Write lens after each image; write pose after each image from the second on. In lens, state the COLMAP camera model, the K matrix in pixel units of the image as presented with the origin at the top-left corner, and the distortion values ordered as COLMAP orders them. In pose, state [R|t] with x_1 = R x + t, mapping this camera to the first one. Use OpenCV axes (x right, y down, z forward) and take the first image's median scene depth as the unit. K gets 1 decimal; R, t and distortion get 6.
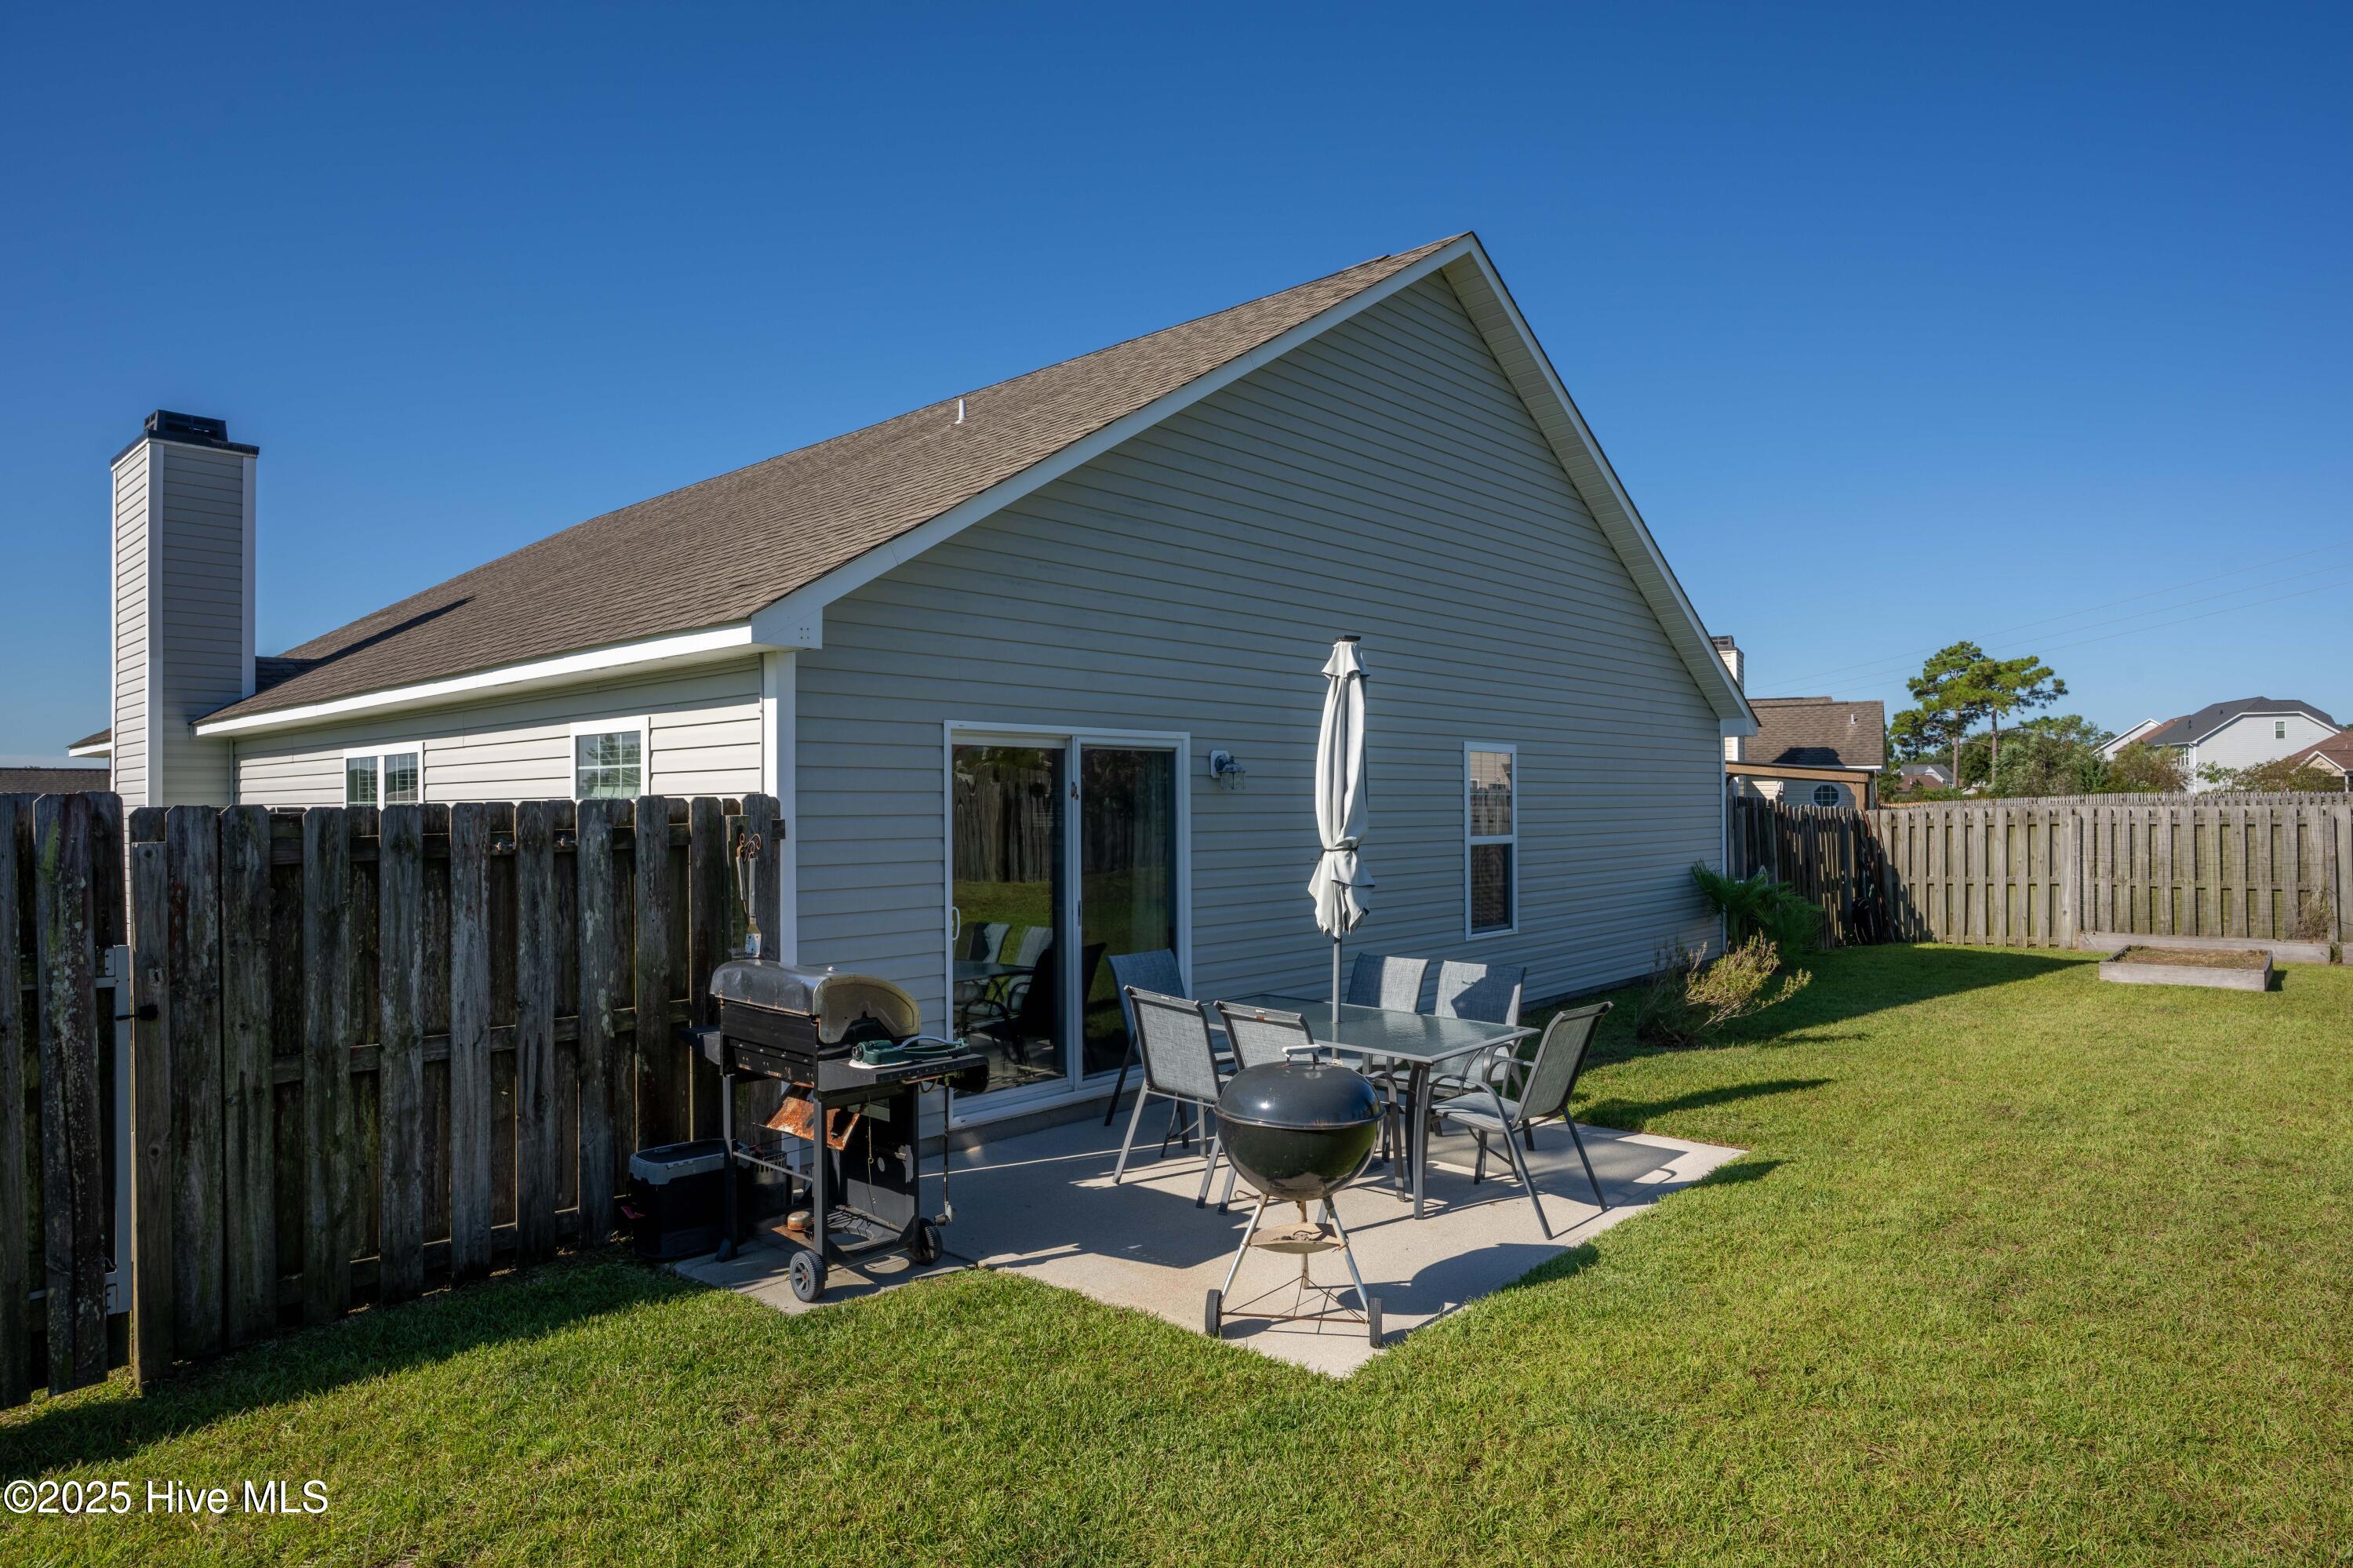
lens RADIAL K [[1385.9, 0, 1176.5], [0, 1385.9, 784.0], [0, 0, 1]] dist [-0.056331, 0.044566]
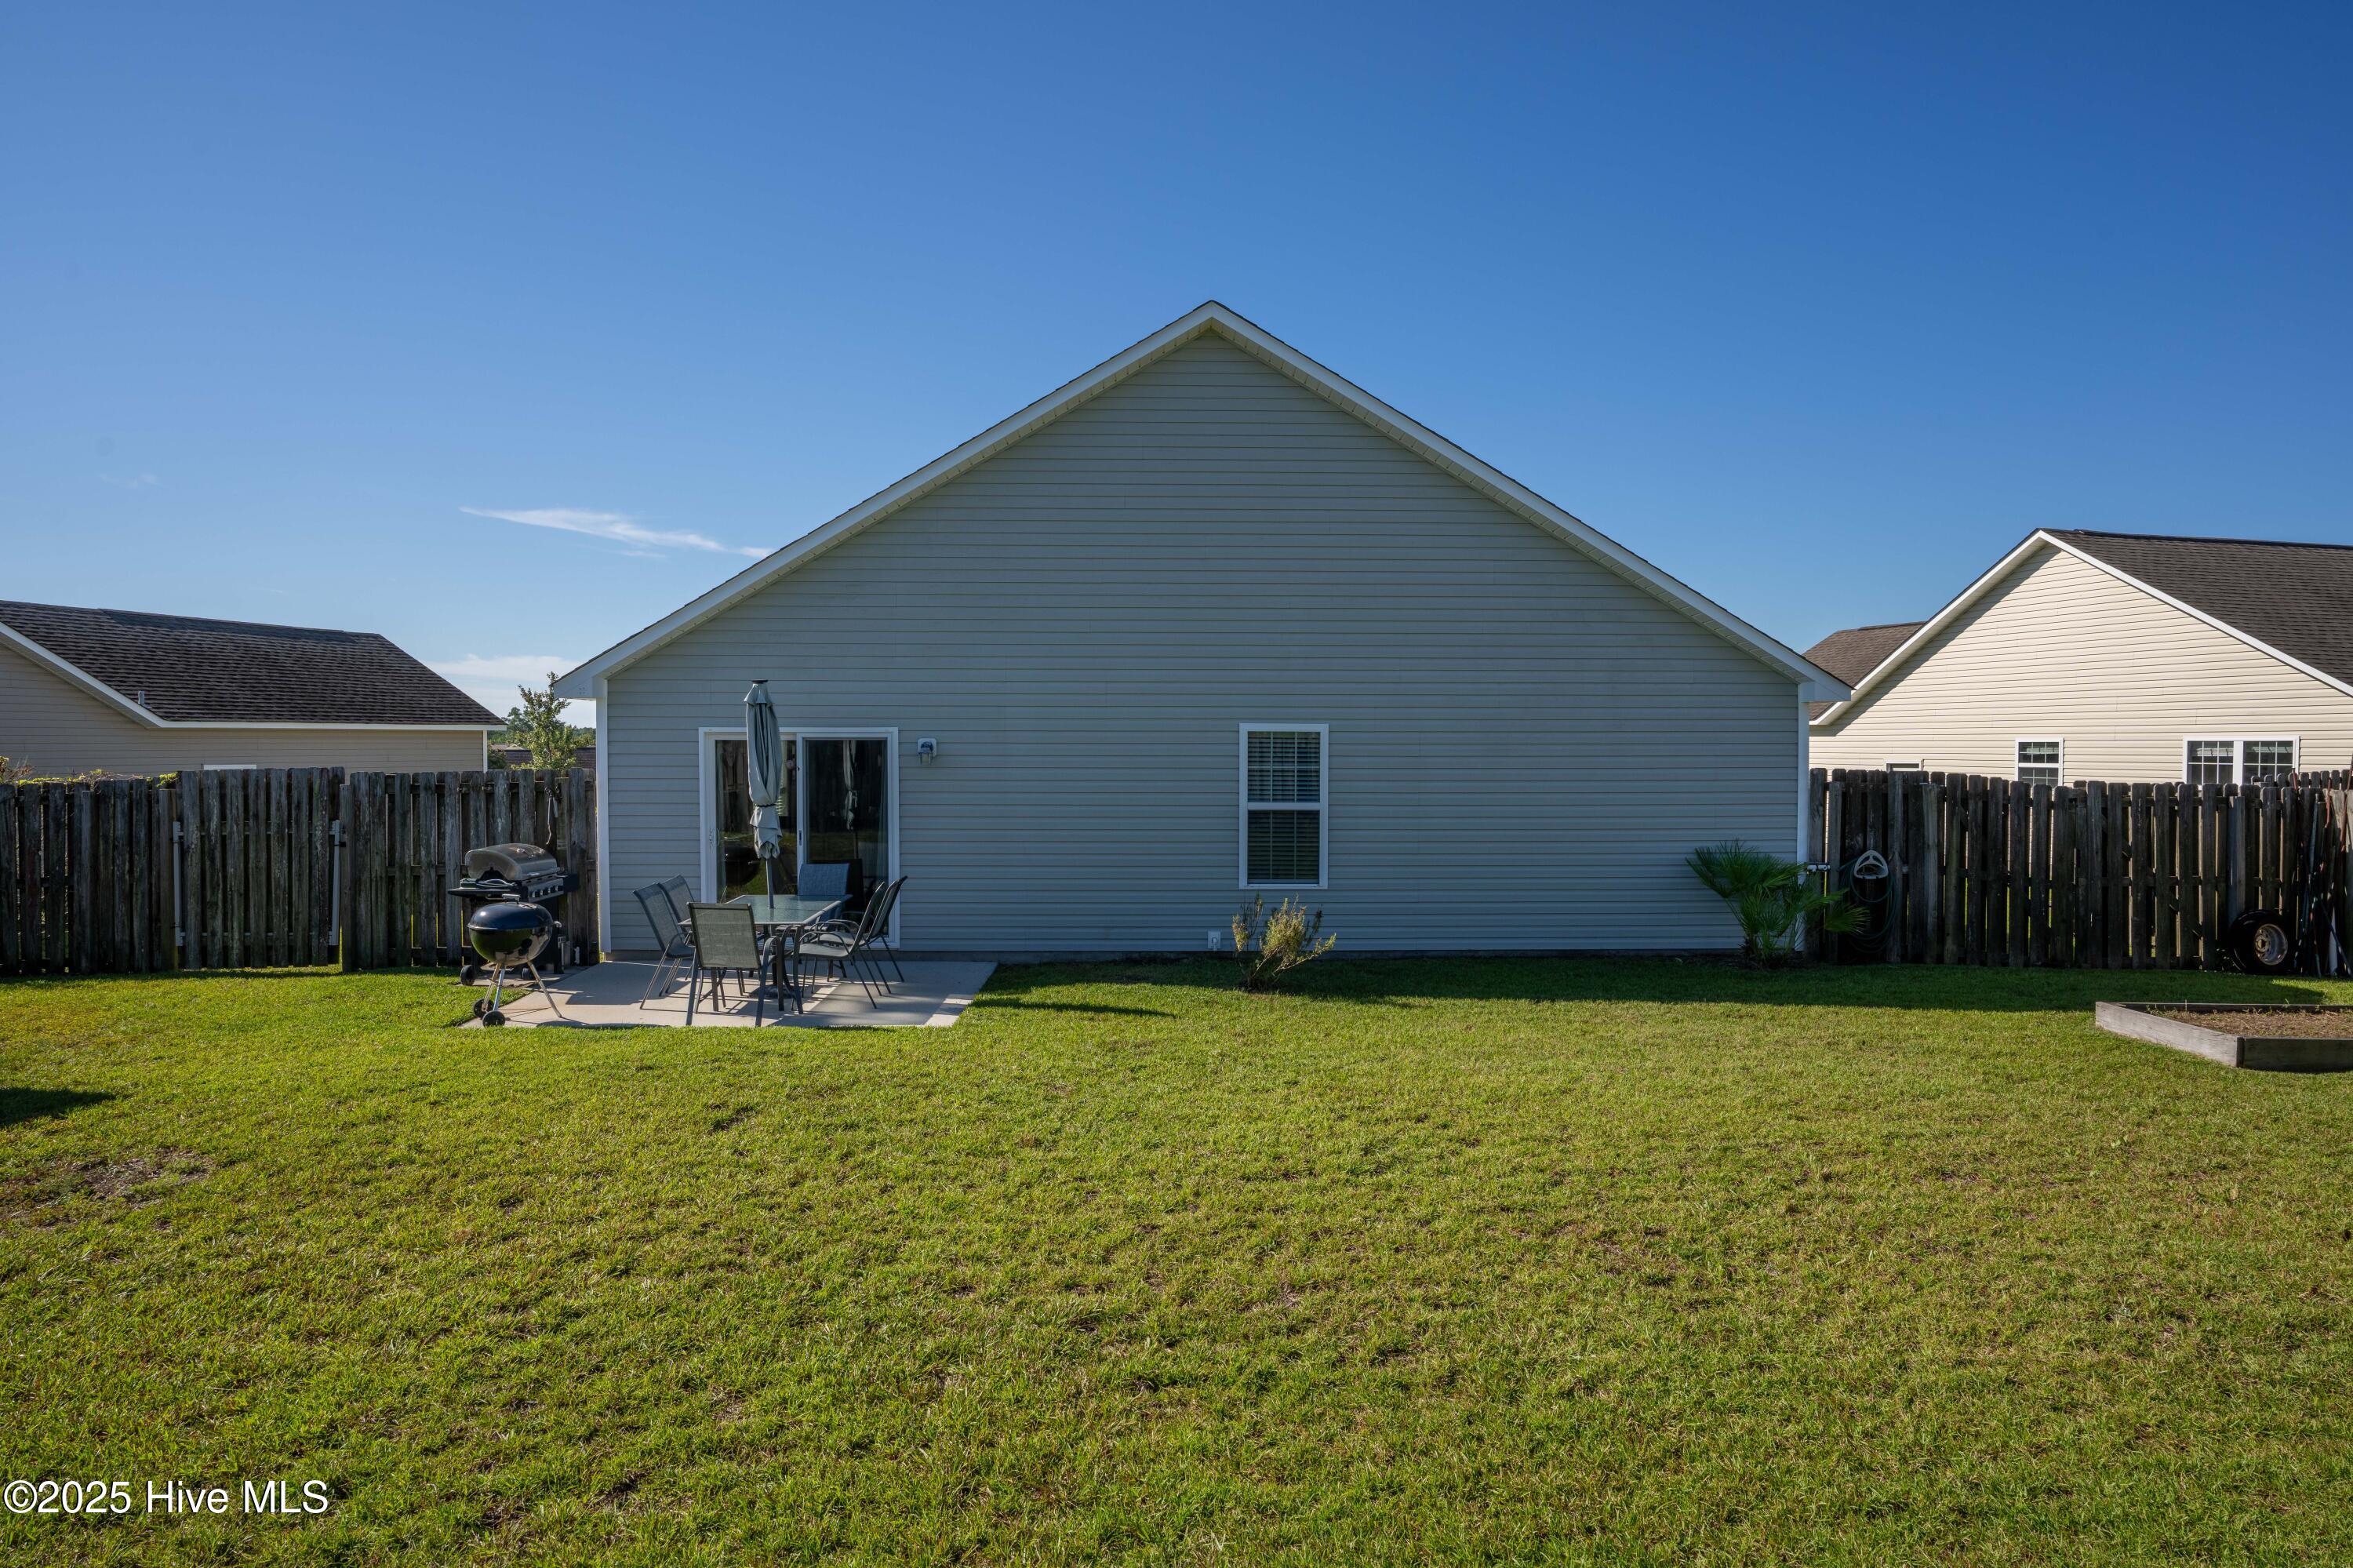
lens RADIAL K [[1385.9, 0, 1176.5], [0, 1385.9, 784.0], [0, 0, 1]] dist [-0.056331, 0.044566]
pose [[0.674139, 0.011854, -0.738509, 2.084208], [0.005653, 0.999759, 0.021208, -0.007847], [0.738582, -0.018472, 0.673910, 0.297642]]
